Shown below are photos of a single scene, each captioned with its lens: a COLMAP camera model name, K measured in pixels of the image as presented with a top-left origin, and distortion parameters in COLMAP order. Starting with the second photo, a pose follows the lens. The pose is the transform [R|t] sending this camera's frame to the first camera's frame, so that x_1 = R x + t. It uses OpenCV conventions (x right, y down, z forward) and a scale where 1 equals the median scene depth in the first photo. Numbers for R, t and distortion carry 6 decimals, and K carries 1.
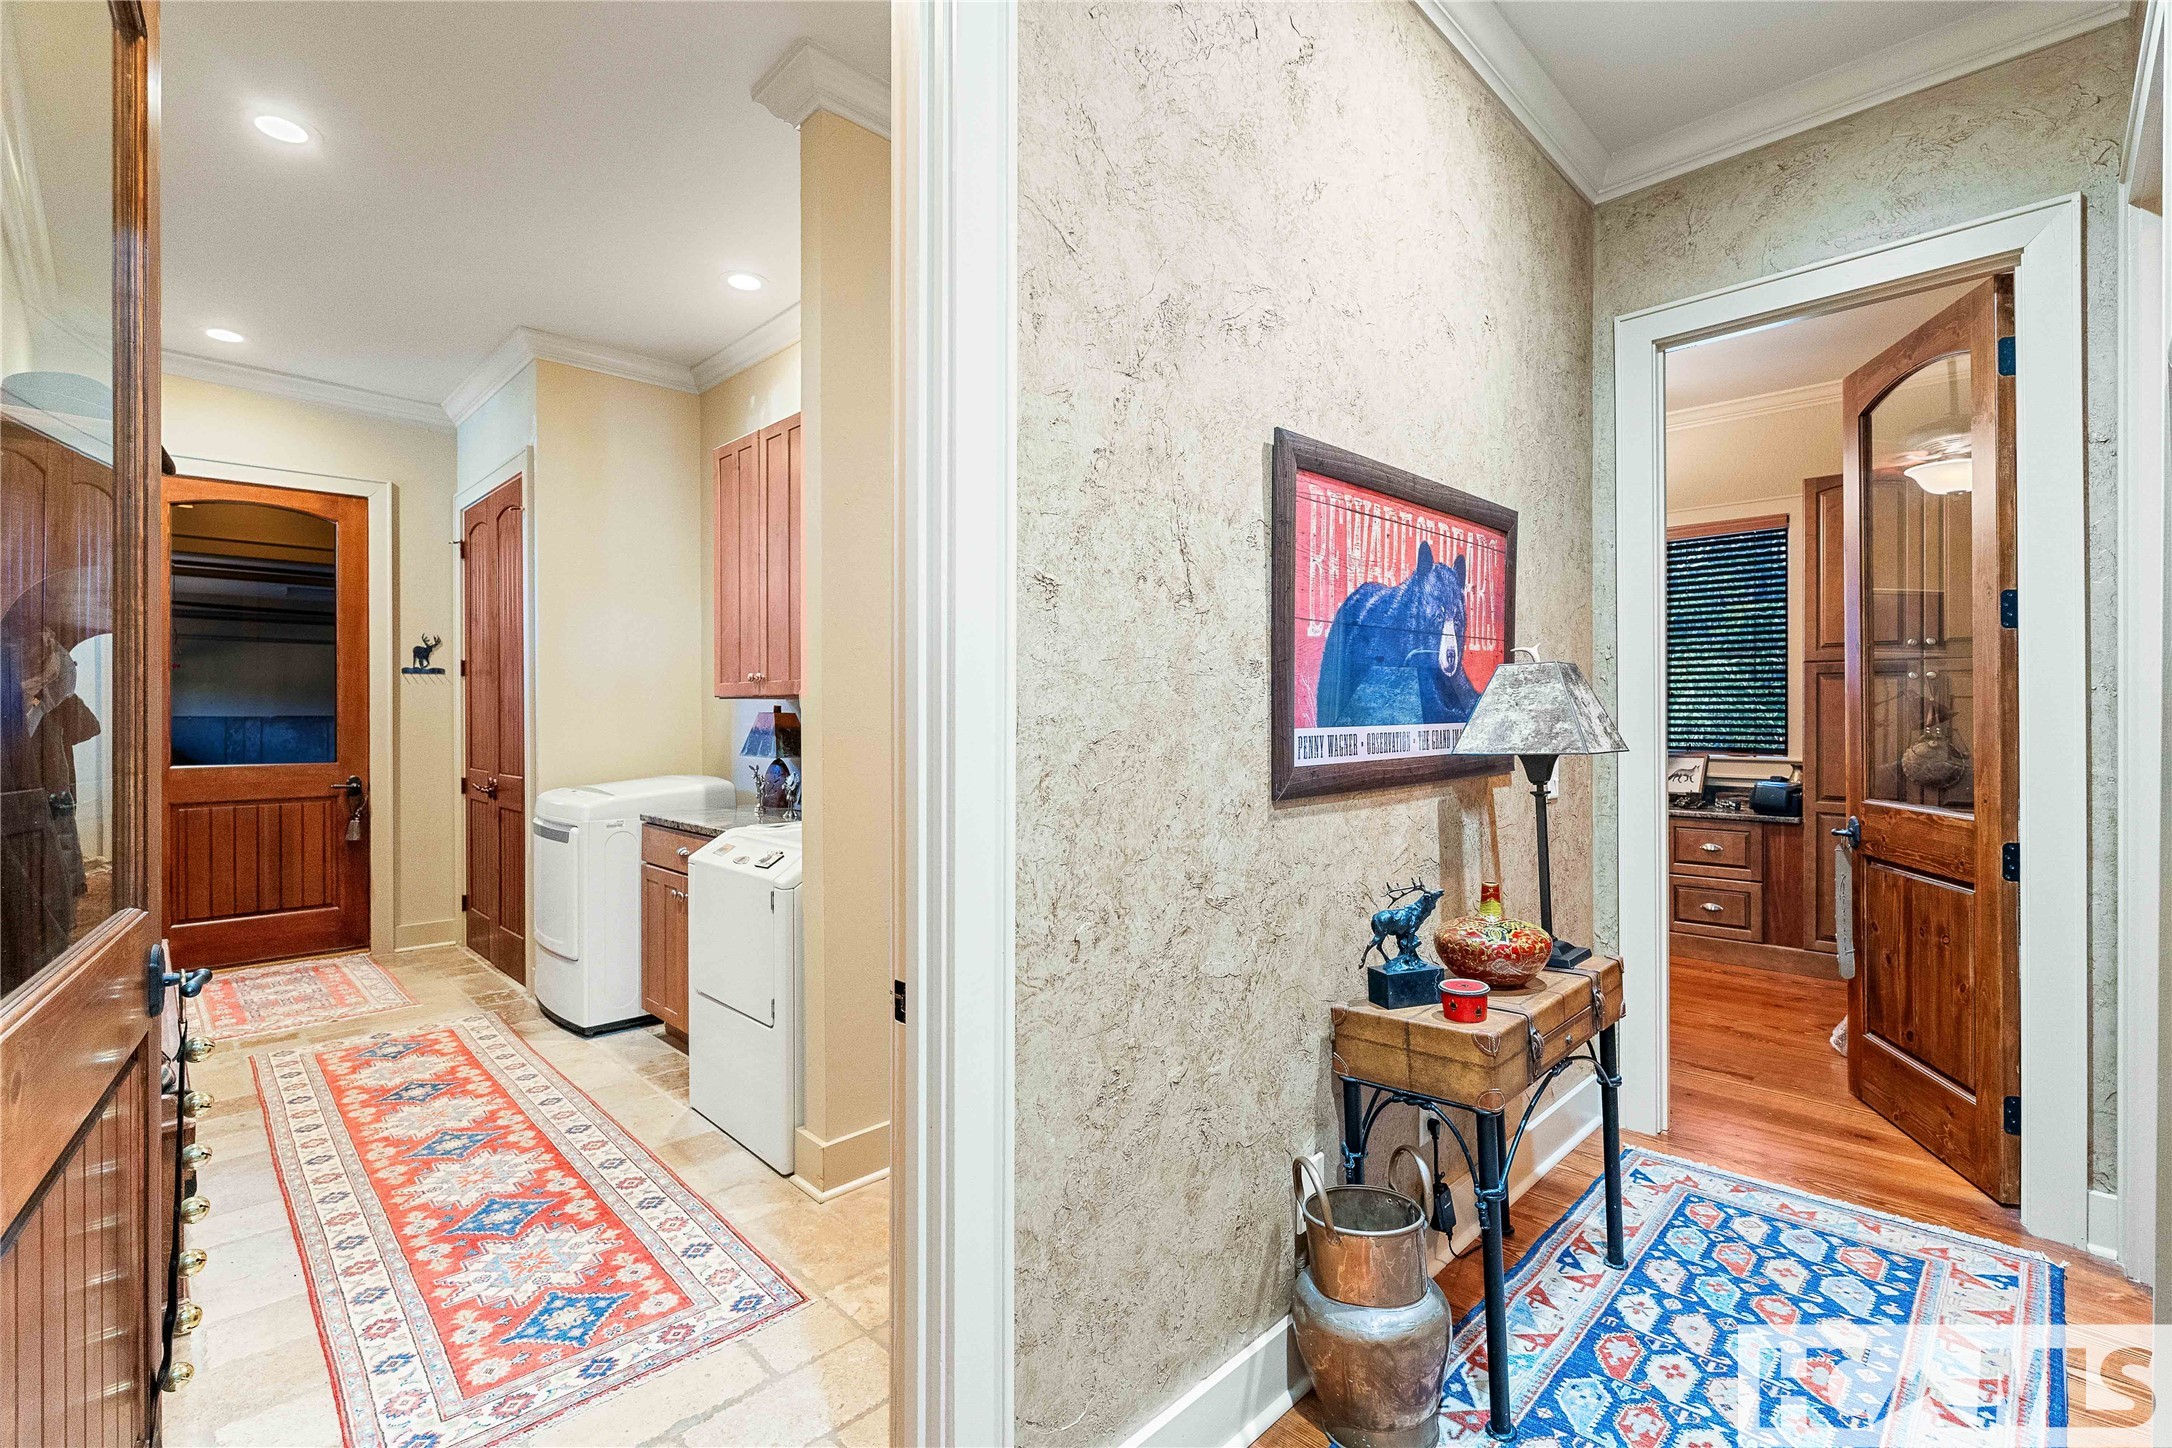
lens RADIAL K [[968.3, 0, 1089.5], [0, 968.3, 711.8], [0, 0, 1]] dist [-0.000403, -0.000348]
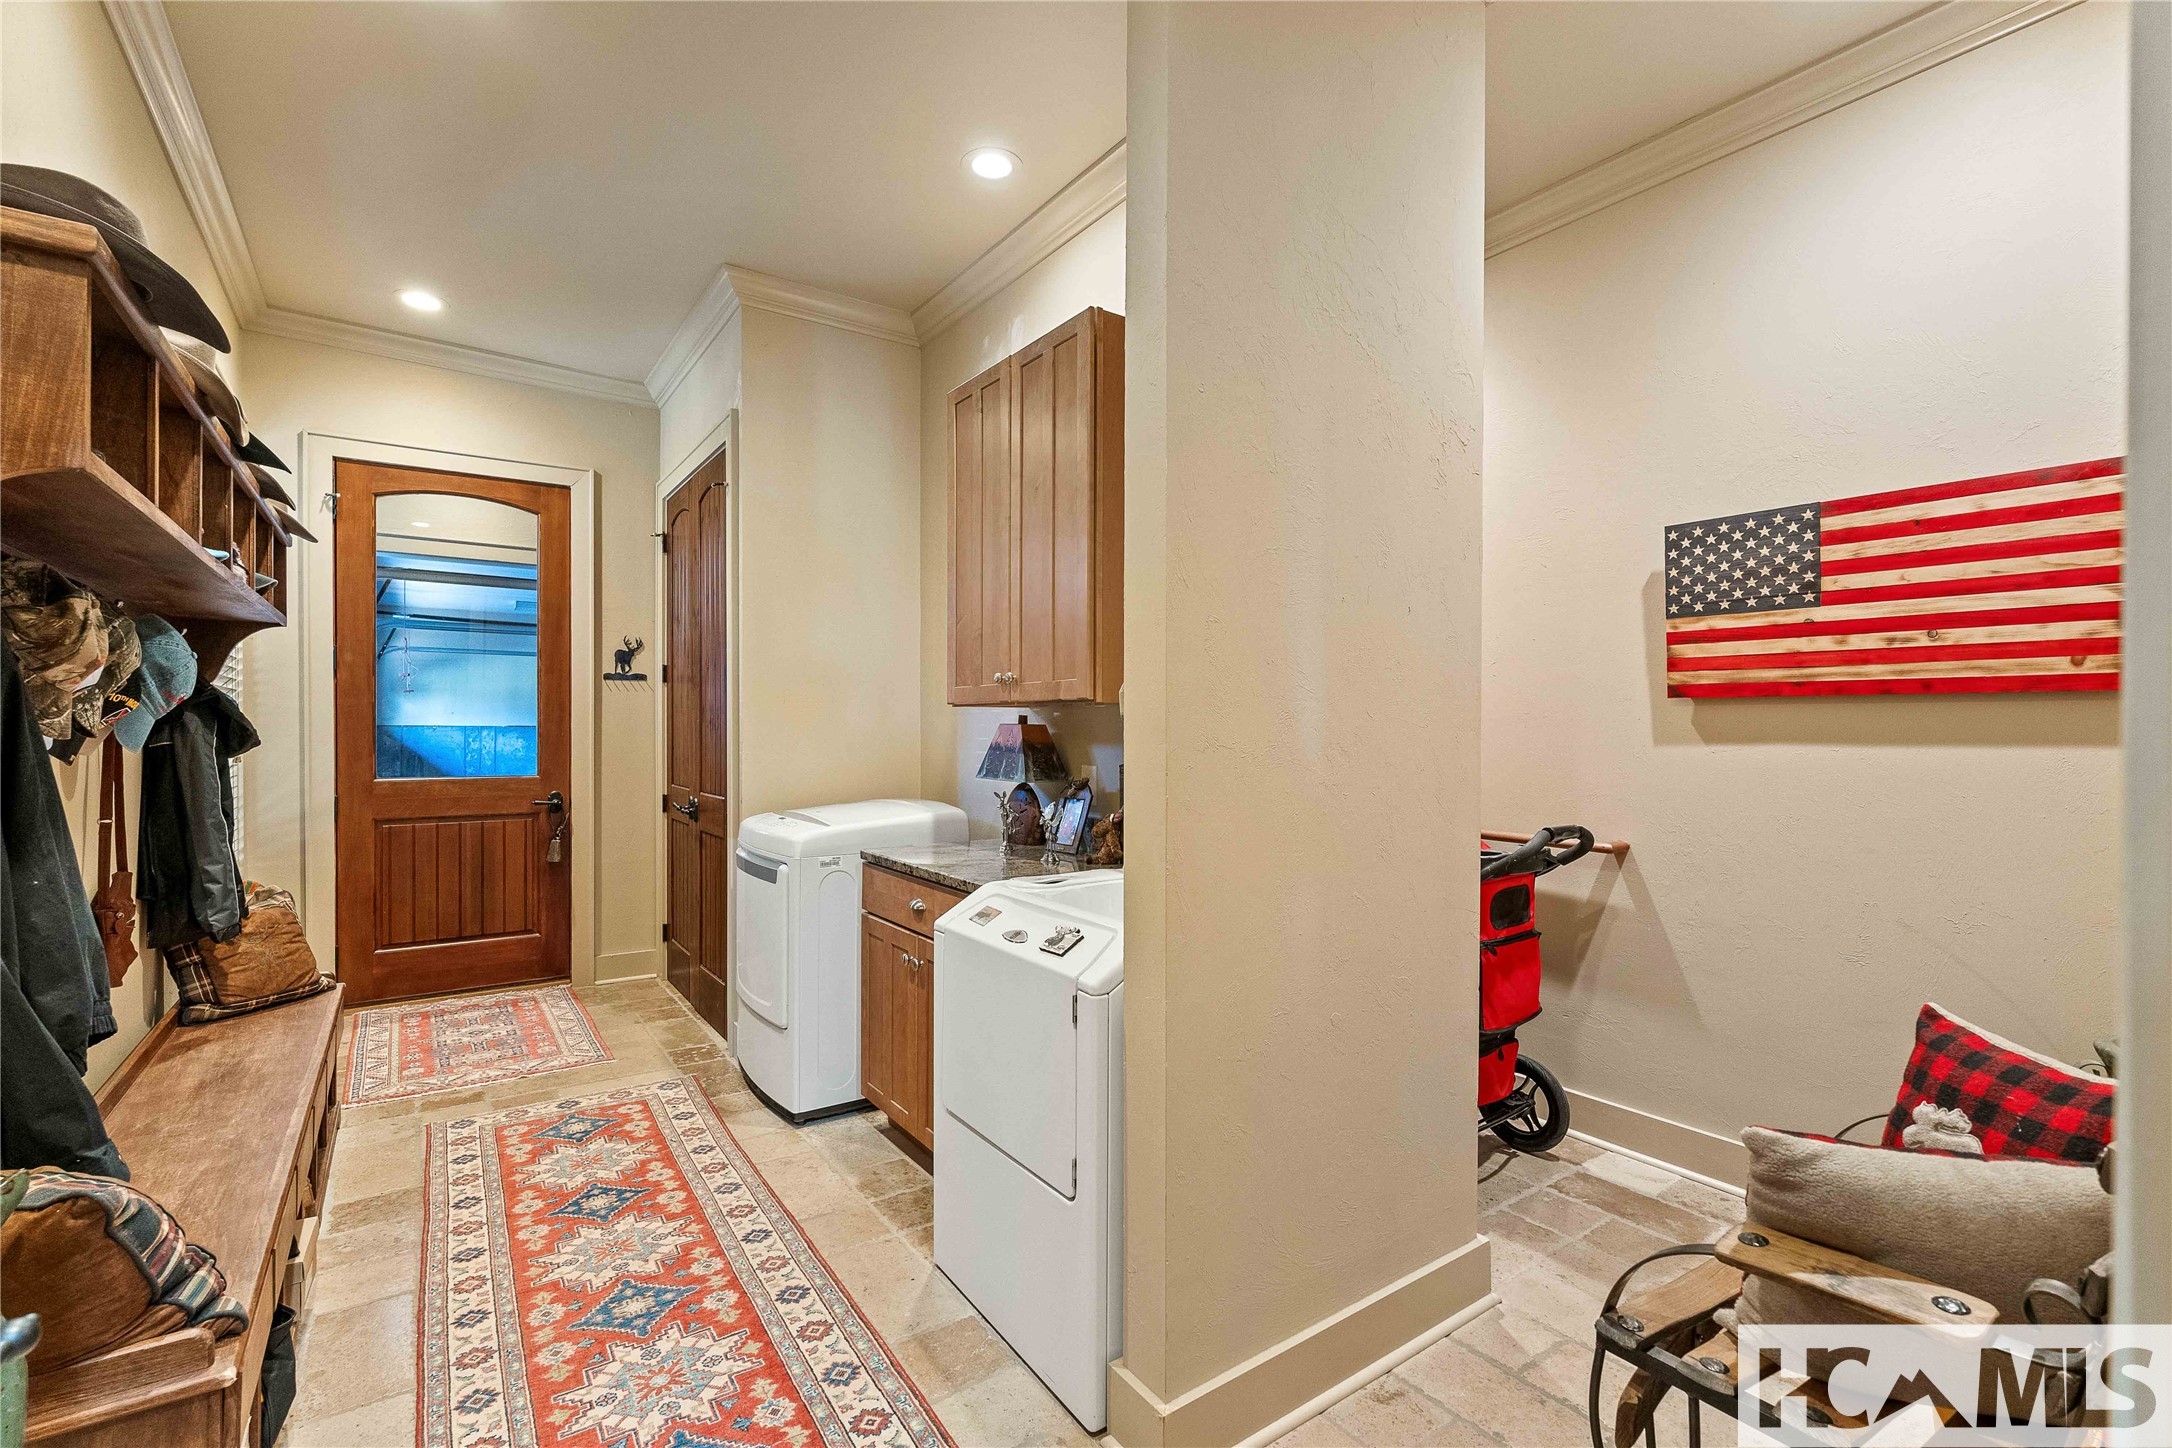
lens RADIAL K [[968.3, 0, 1085.8], [0, 968.3, 730.9], [0, 0, 1]] dist [-0.000403, -0.000348]
pose [[0.985012, 0.007131, -0.172338, -0.138795], [-0.006493, 0.999970, 0.004265, 0.002535], [0.172363, -0.003083, 0.985029, 0.237040]]
